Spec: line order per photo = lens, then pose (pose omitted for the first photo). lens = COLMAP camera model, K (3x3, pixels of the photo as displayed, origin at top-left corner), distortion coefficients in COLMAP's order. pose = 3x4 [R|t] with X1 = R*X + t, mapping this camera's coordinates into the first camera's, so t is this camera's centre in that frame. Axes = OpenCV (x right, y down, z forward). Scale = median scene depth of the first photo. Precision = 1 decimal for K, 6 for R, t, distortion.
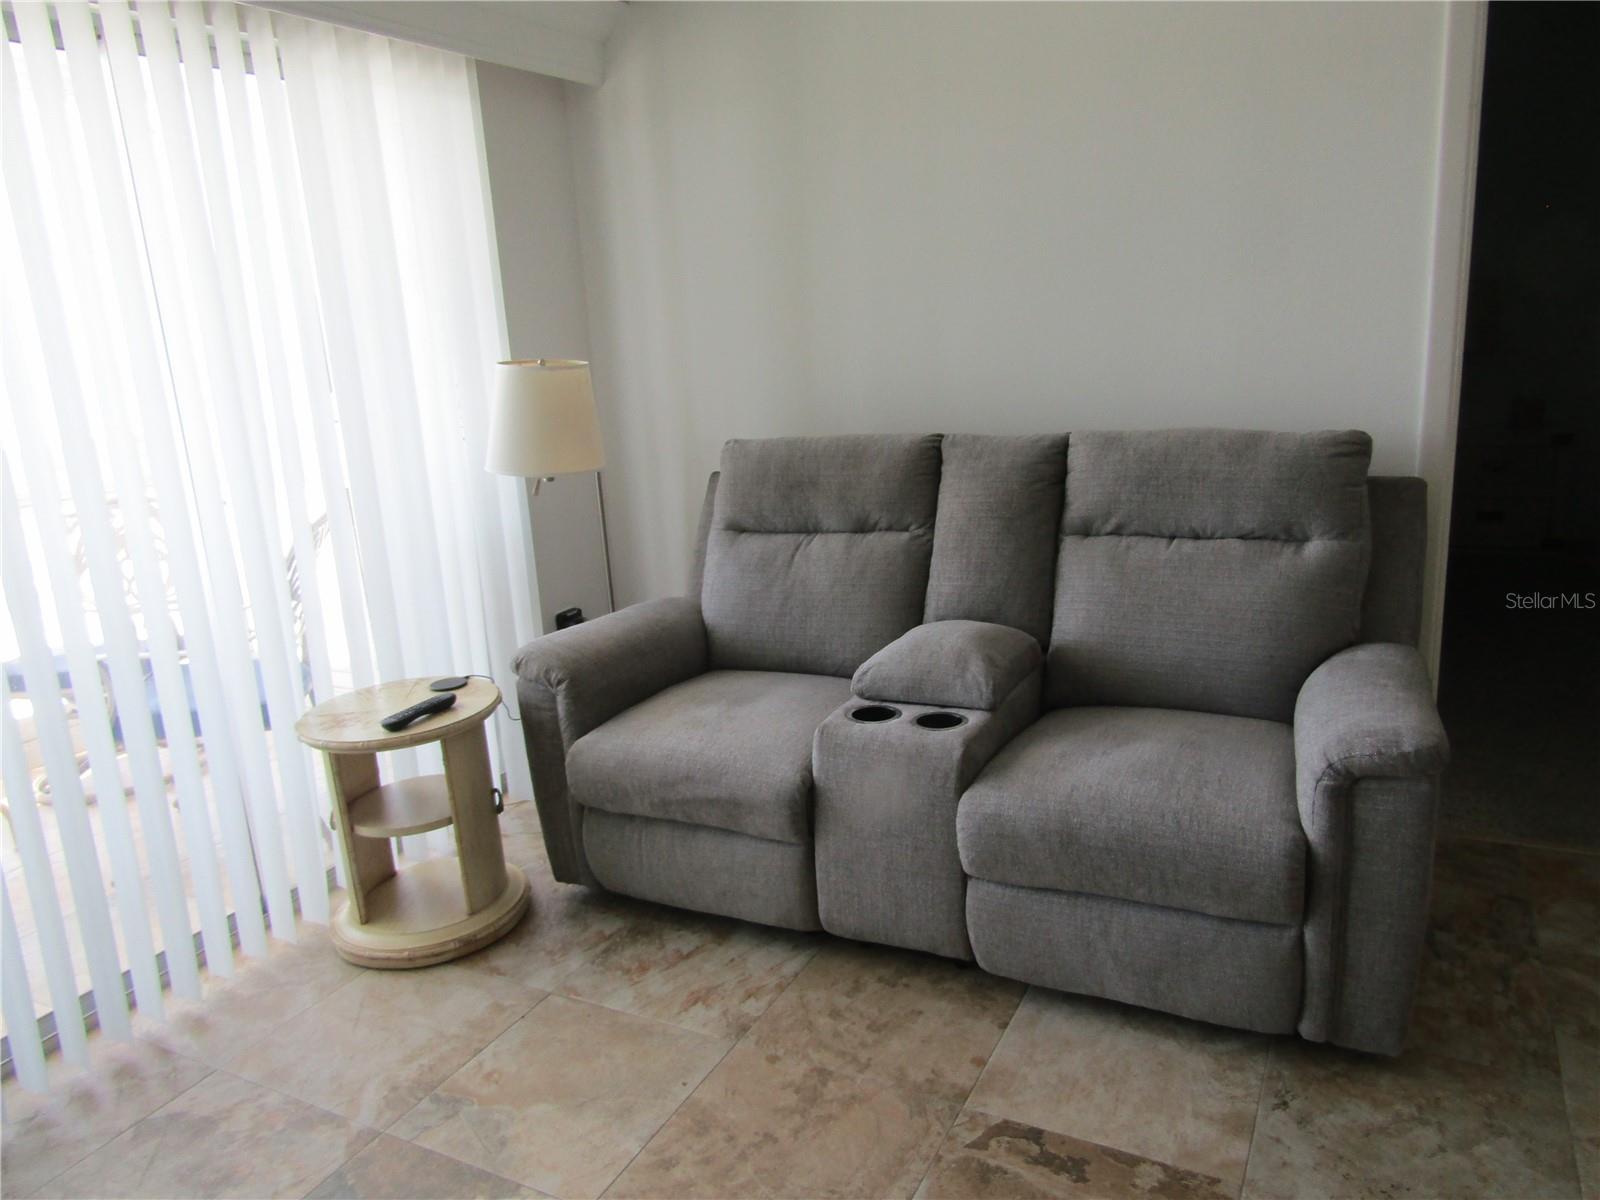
lens RADIAL K [[1156.5, 0, 800.0], [0, 1156.5, 600.0], [0, 0, 1]] dist [-0.011754, 0.006901]
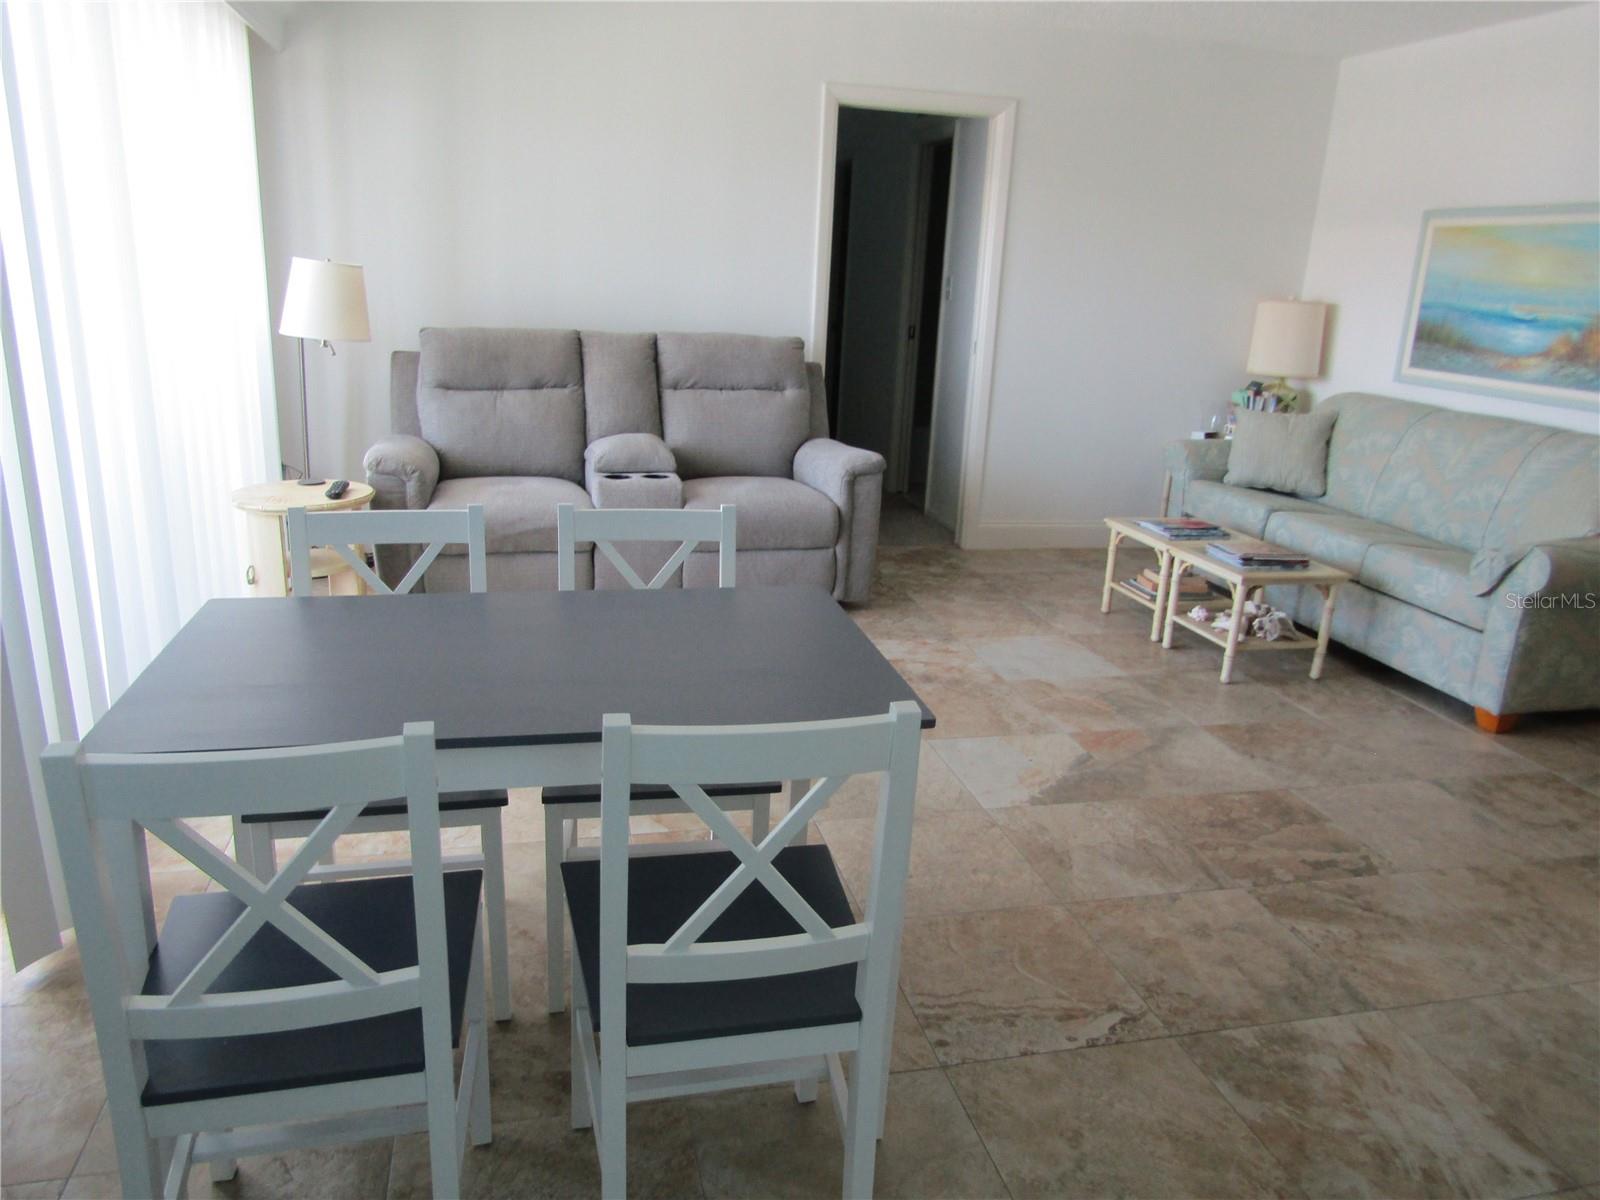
lens RADIAL K [[1156.5, 0, 800.0], [0, 1156.5, 600.0], [0, 0, 1]] dist [-0.011754, 0.006901]
pose [[0.745271, -0.089514, 0.660726, -0.843549], [0.068538, 0.995983, 0.057627, 0.184669], [-0.663230, 0.002337, 0.748412, -0.497884]]
